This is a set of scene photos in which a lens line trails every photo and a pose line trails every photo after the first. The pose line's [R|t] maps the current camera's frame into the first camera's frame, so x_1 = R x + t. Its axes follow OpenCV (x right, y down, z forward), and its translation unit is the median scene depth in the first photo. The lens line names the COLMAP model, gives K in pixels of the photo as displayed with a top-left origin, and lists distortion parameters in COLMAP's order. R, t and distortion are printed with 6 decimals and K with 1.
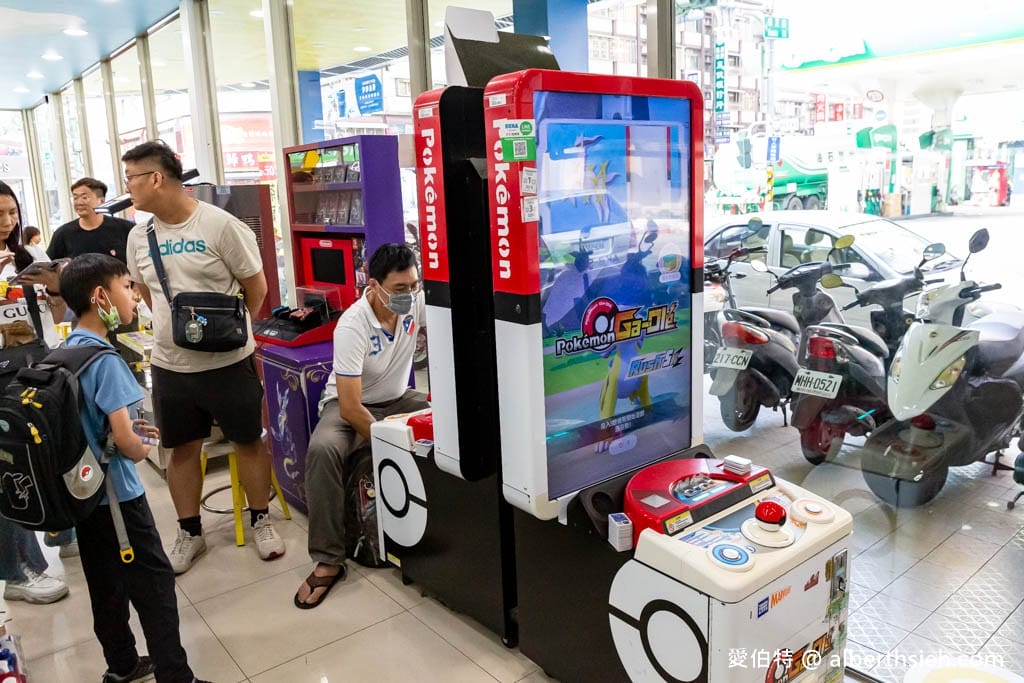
lens RADIAL K [[762.7, 0, 512.4], [0, 762.7, 339.3], [0, 0, 1]] dist [0.000324, 0.000021]
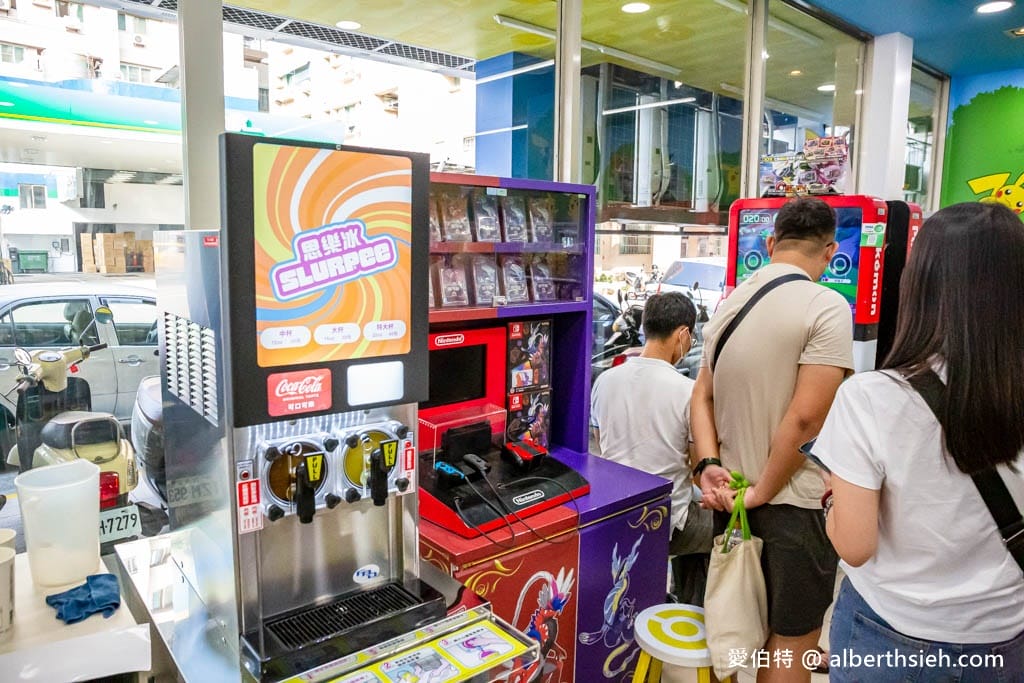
lens RADIAL K [[699.2, 0, 513.4], [0, 699.2, 339.0], [0, 0, 1]] dist [-0.044021, -0.001825]
pose [[-0.007633, -0.097168, 0.995239, -0.829820], [0.178226, 0.979200, 0.096969, -0.178954], [-0.983960, 0.178117, 0.009843, 0.996642]]
